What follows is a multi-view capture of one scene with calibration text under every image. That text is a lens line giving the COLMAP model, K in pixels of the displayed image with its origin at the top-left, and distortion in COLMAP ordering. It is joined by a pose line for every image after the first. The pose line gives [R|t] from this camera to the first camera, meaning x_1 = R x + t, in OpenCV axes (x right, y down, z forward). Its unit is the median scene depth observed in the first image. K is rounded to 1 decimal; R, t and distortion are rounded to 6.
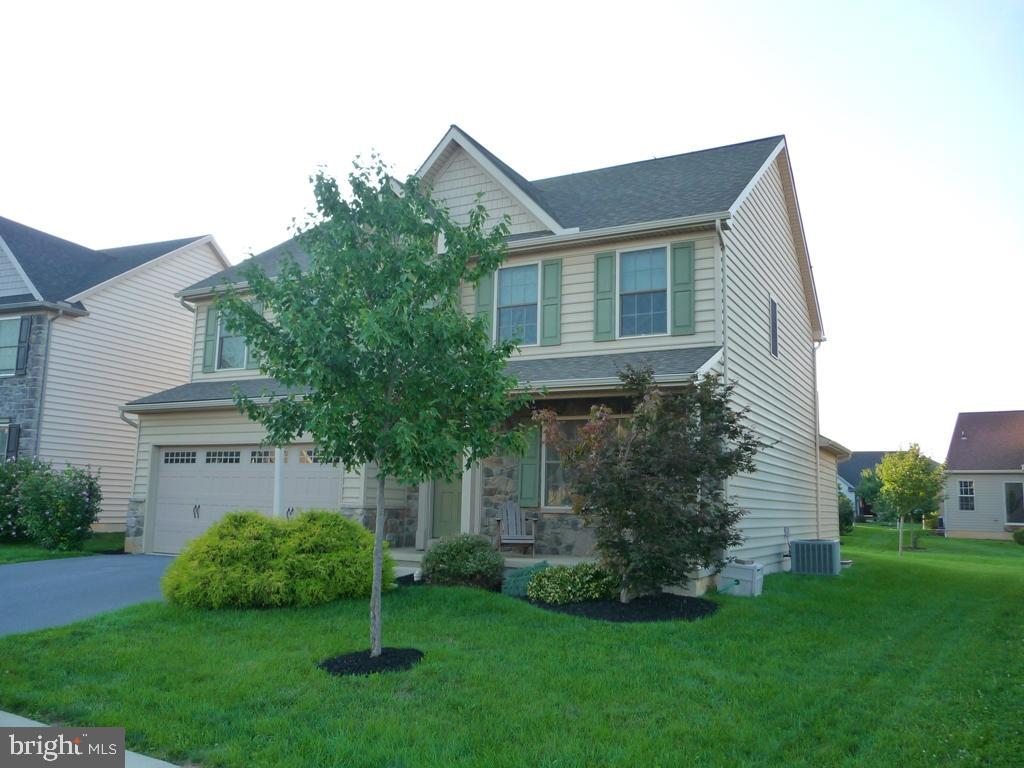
lens RADIAL K [[842.6, 0, 492.1], [0, 842.6, 371.0], [0, 0, 1]] dist [-0.033978, 0.026197]
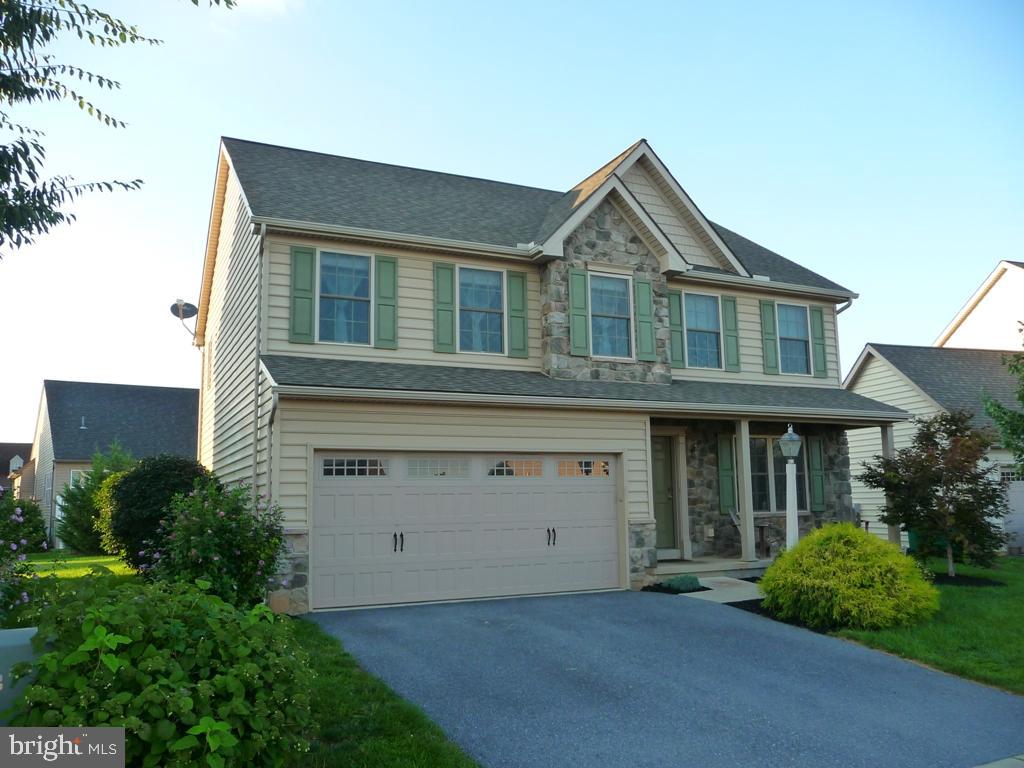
lens RADIAL K [[842.6, 0, 529.5], [0, 842.6, 388.9], [0, 0, 1]] dist [-0.033978, 0.026197]
pose [[0.561183, 0.084873, 0.823329, -0.999166], [-0.089384, 0.995126, -0.041659, 0.063470], [-0.822851, -0.050214, 0.566034, 0.567281]]
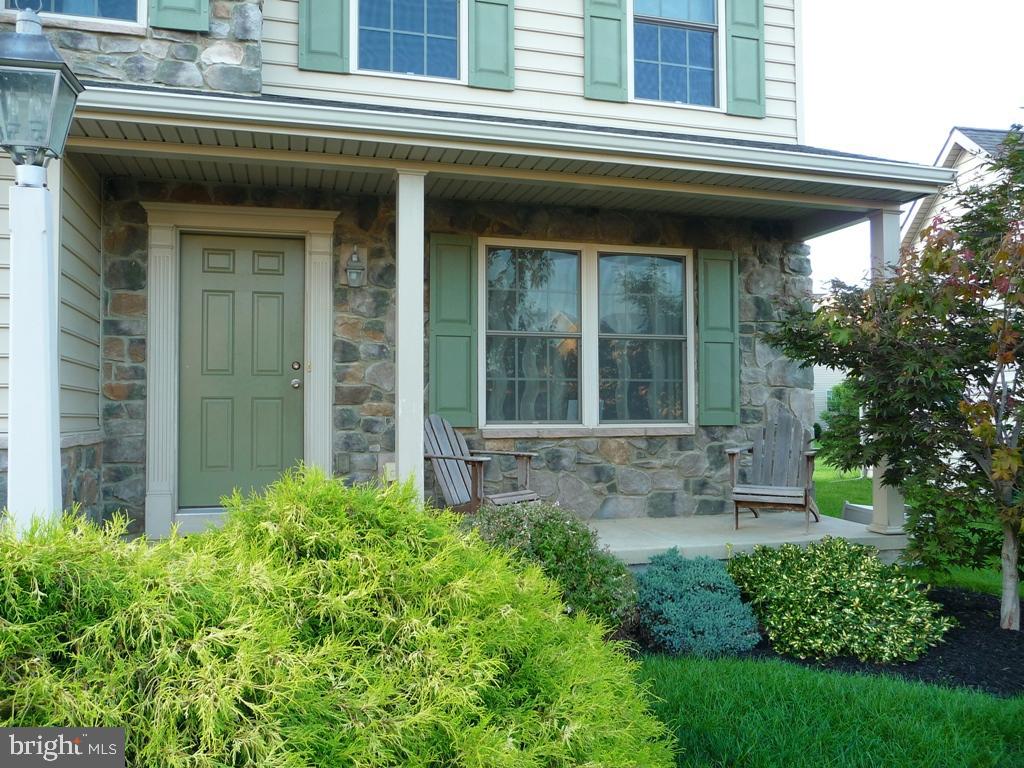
lens RADIAL K [[842.6, 0, 514.2], [0, 842.6, 388.8], [0, 0, 1]] dist [-0.033978, 0.026197]
pose [[0.705696, 0.004395, 0.708501, -0.250092], [-0.086572, 0.993023, 0.080069, 0.096277], [-0.703206, -0.117841, 0.701153, 0.625134]]
